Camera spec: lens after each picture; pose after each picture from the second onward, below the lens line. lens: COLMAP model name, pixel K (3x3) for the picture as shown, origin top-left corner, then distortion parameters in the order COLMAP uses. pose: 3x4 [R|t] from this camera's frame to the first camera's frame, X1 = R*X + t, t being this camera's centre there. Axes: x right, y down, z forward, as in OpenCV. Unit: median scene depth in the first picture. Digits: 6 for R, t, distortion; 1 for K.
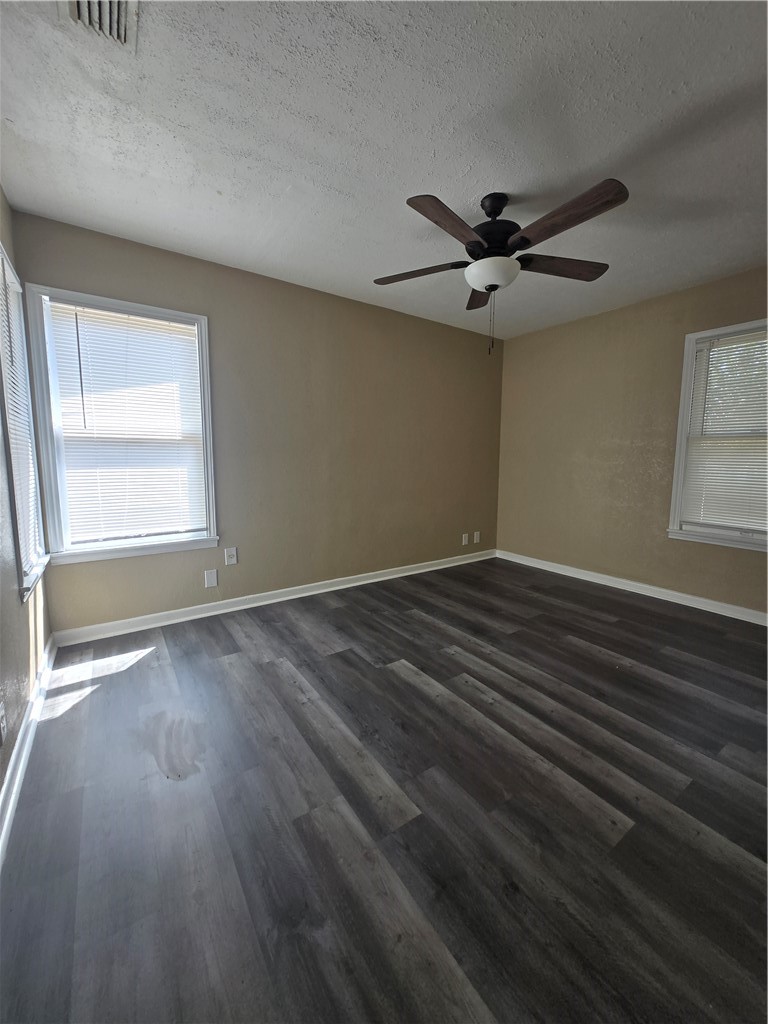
lens RADIAL K [[399.6, 0, 381.4], [0, 399.6, 502.7], [0, 0, 1]] dist [-0.002934, -0.000383]
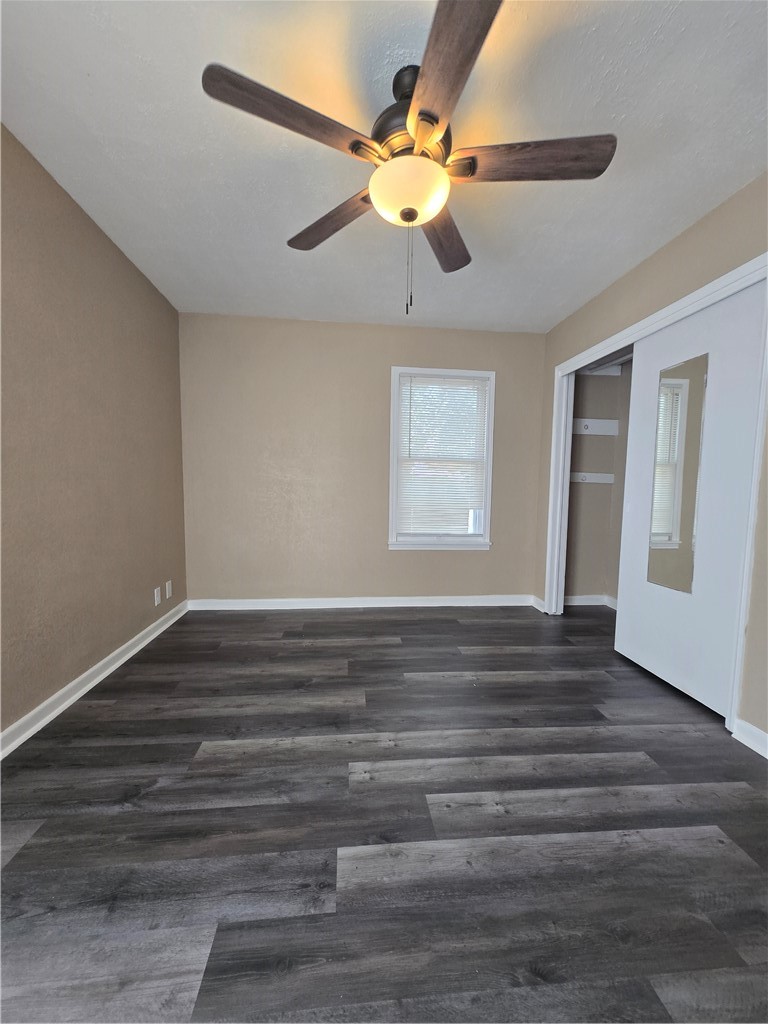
lens RADIAL K [[399.6, 0, 386.5], [0, 399.6, 519.6], [0, 0, 1]] dist [-0.002934, -0.000383]
pose [[0.482688, -0.070549, 0.872946, -0.319975], [0.086530, 0.995715, 0.032625, -0.042204], [-0.871507, 0.059789, 0.486724, 0.634956]]
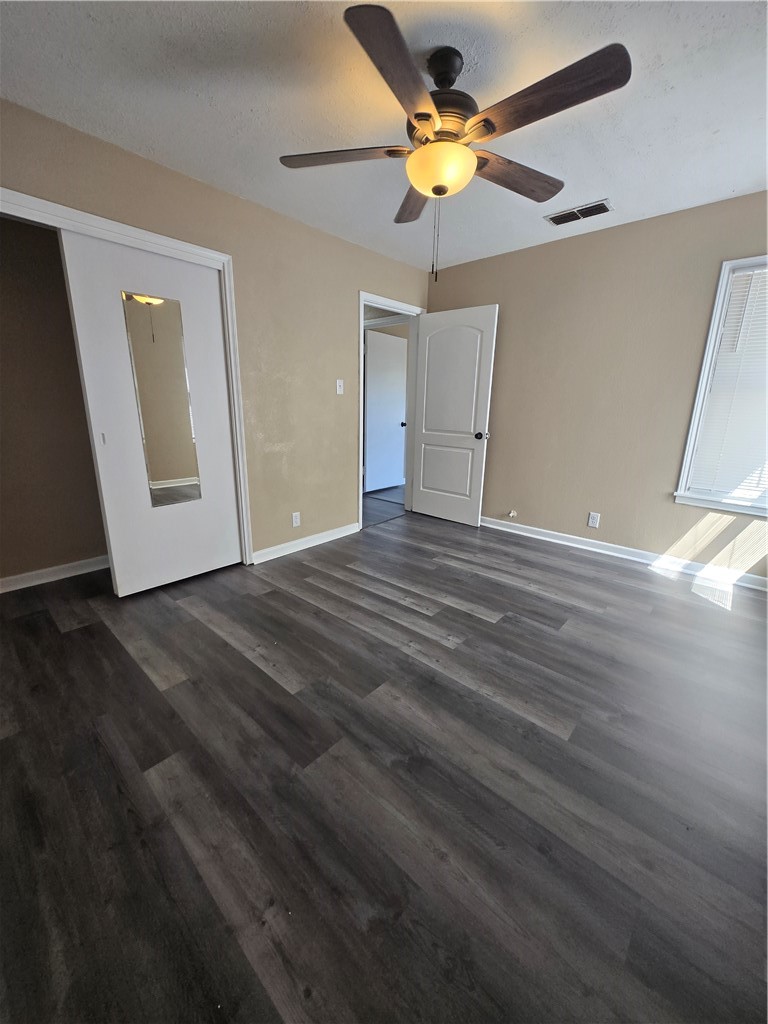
lens RADIAL K [[399.6, 0, 381.9], [0, 399.6, 511.9], [0, 0, 1]] dist [-0.002934, -0.000383]
pose [[-0.973415, 0.041825, -0.225199, 0.505966], [-0.044864, 0.929327, 0.366521, -0.197282], [0.224613, 0.366880, -0.902744, 1.637459]]
